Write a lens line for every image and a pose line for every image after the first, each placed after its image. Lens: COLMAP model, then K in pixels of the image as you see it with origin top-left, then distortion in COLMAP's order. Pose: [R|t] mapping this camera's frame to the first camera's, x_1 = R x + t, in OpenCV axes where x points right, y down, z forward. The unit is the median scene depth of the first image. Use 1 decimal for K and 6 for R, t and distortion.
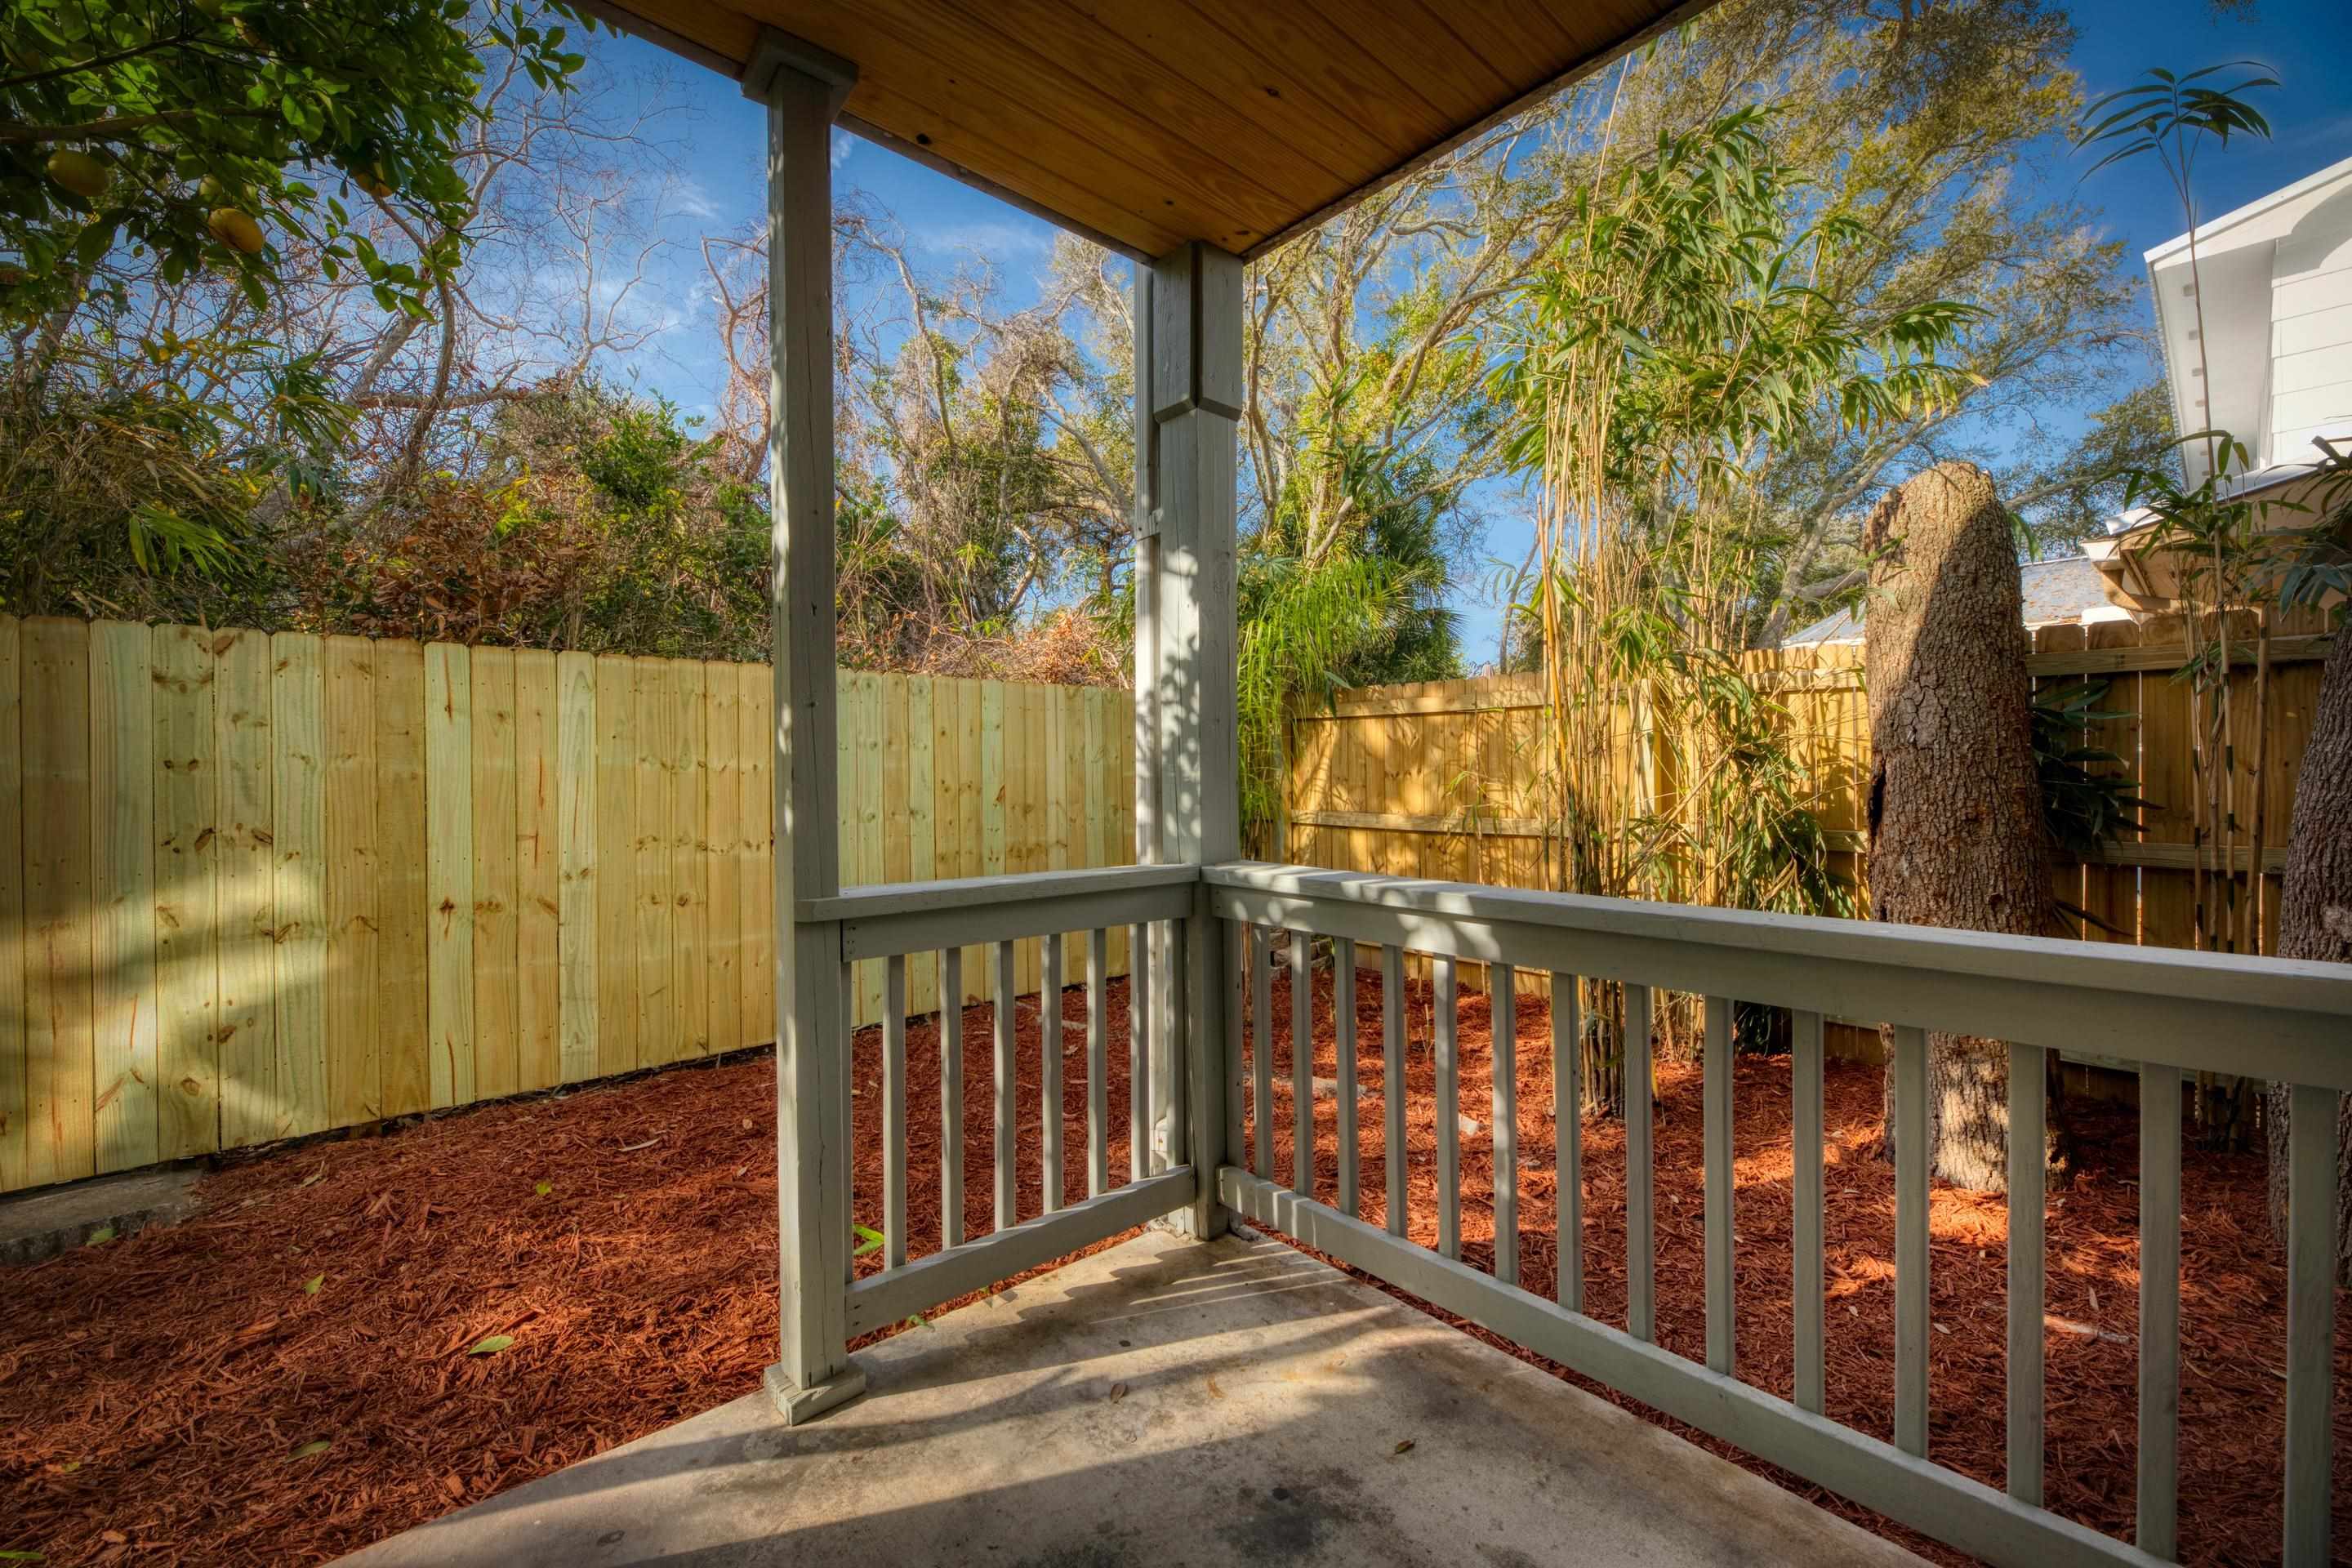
lens RADIAL K [[947.8, 0, 1178.6], [0, 947.8, 771.8], [0, 0, 1]] dist [0.000921, -0.003571]
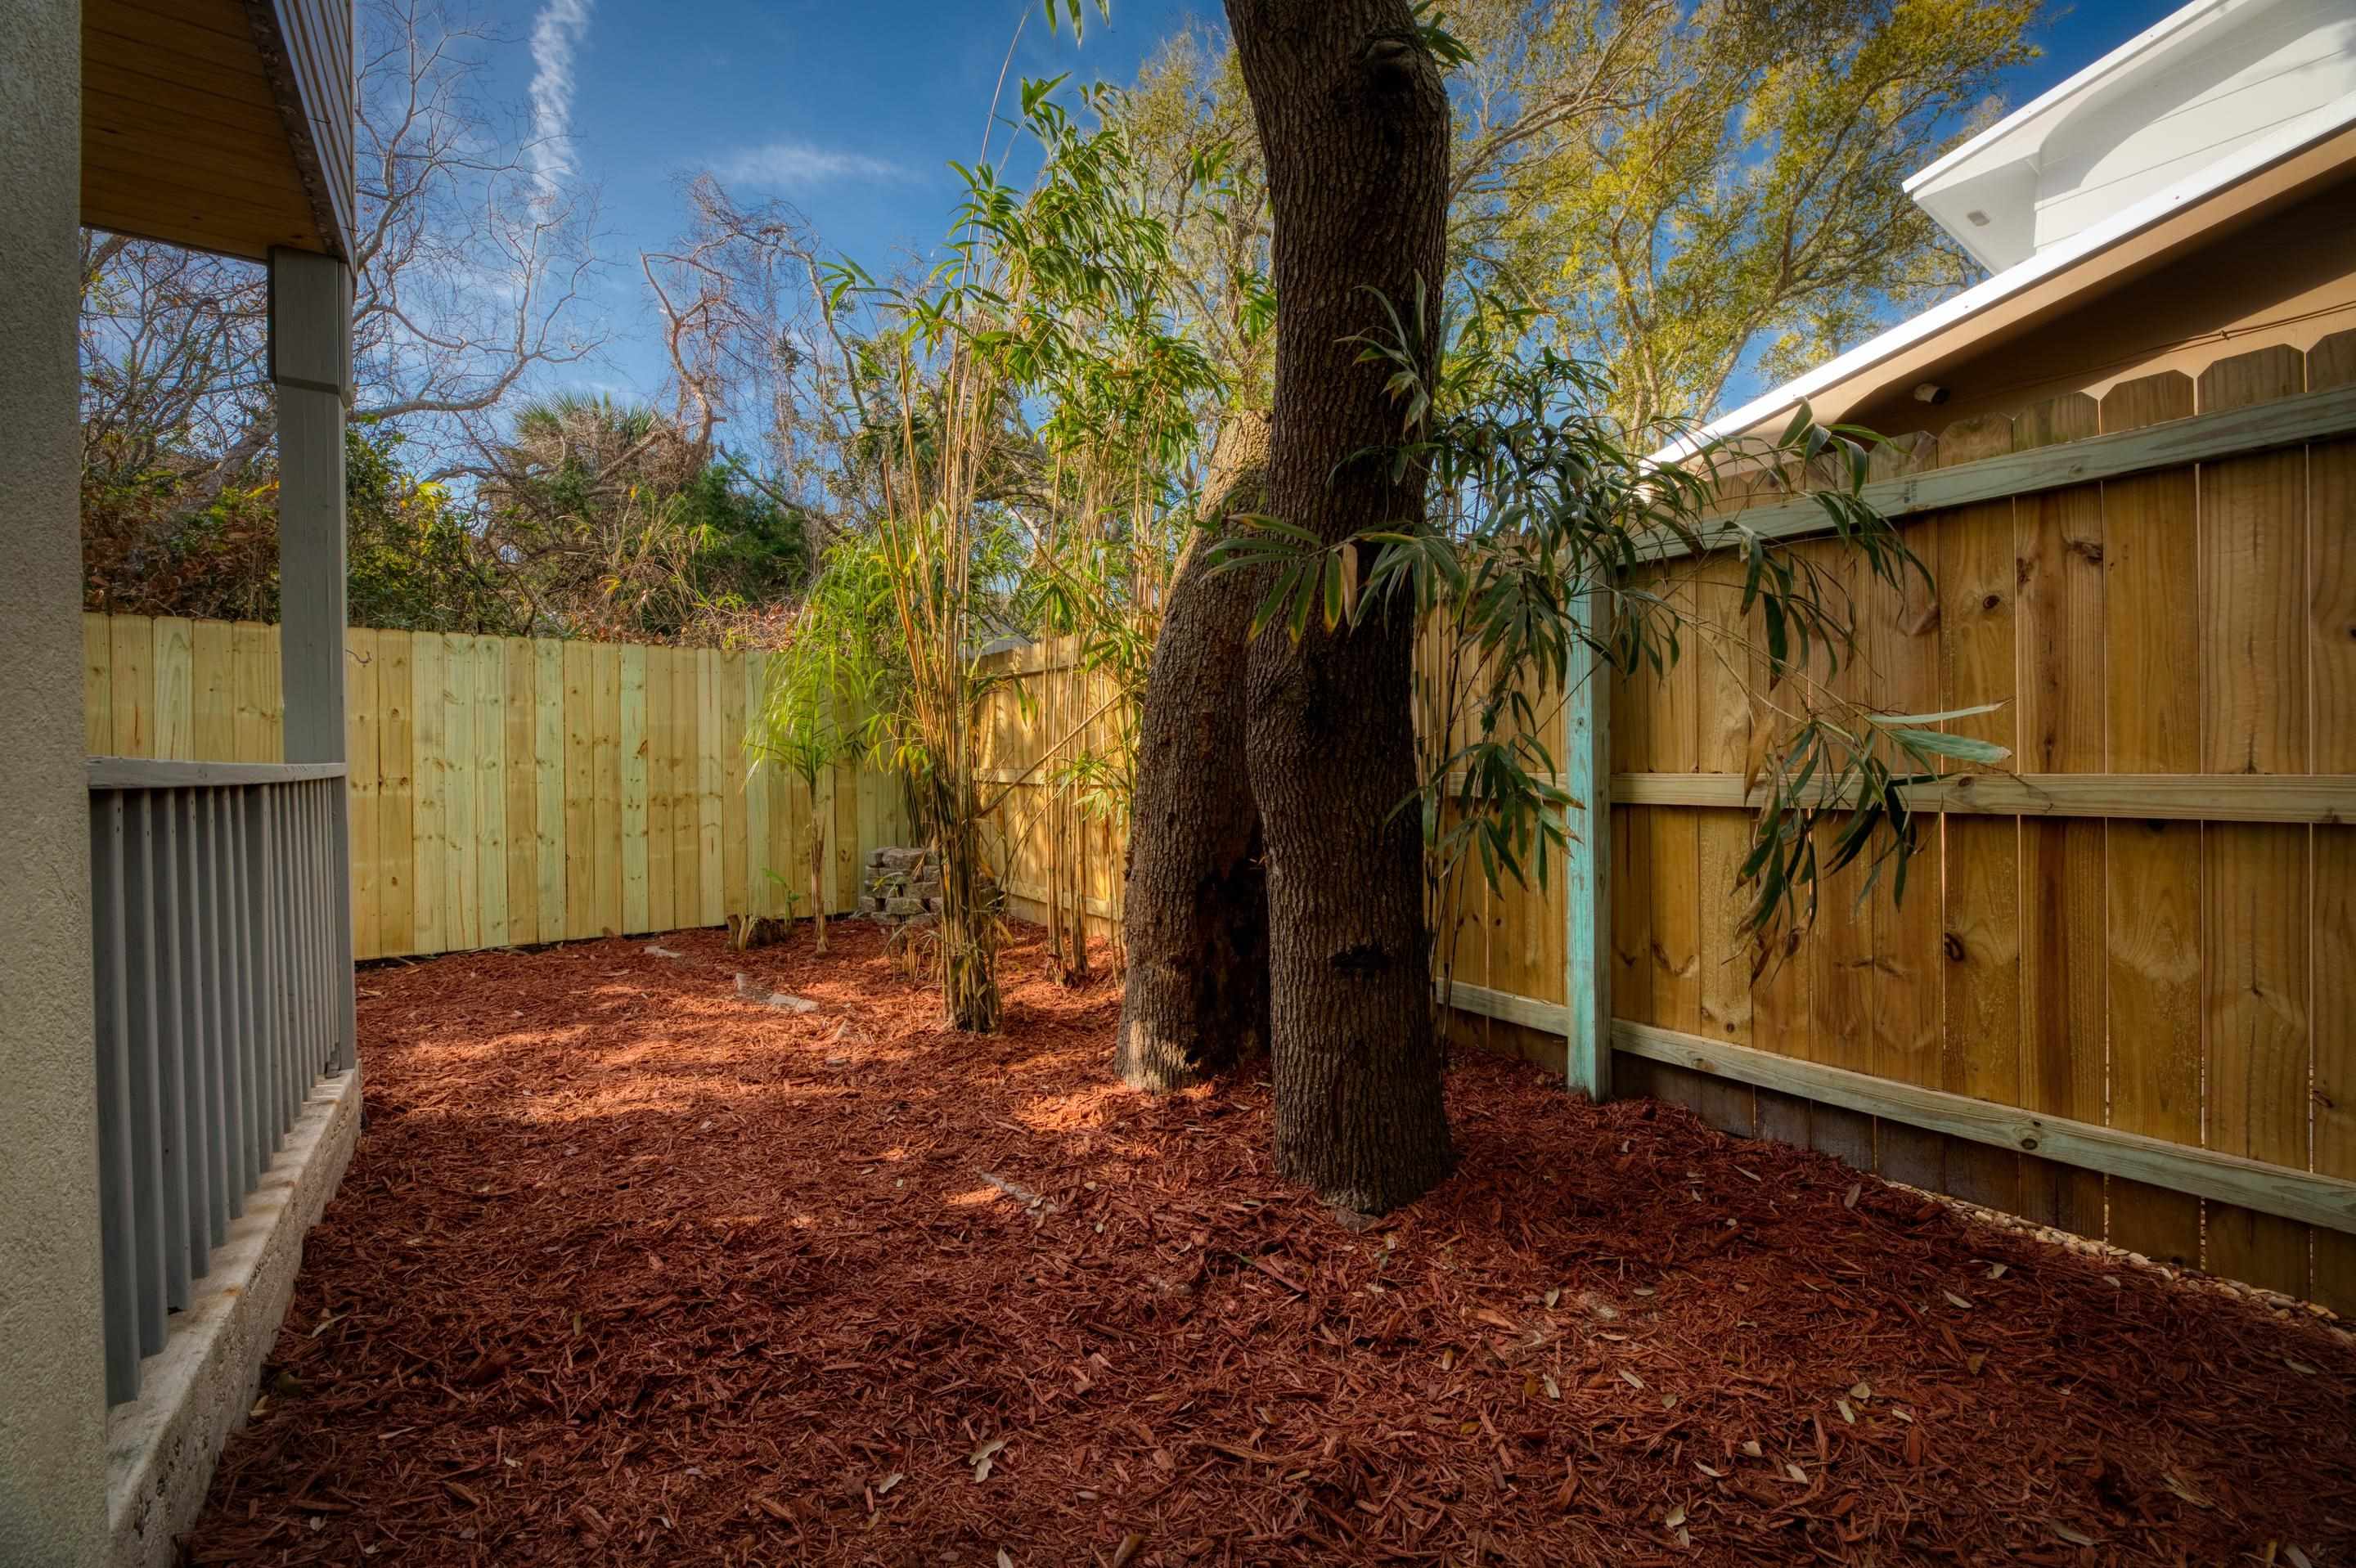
lens RADIAL K [[949.3, 0, 1180.6], [0, 949.3, 771.8], [0, 0, 1]] dist [0.000921, -0.003571]
pose [[0.994271, 0.000590, -0.106891, 0.430399], [0.000396, 0.999958, 0.009197, 0.032283], [0.106892, -0.009186, 0.994228, -0.027682]]
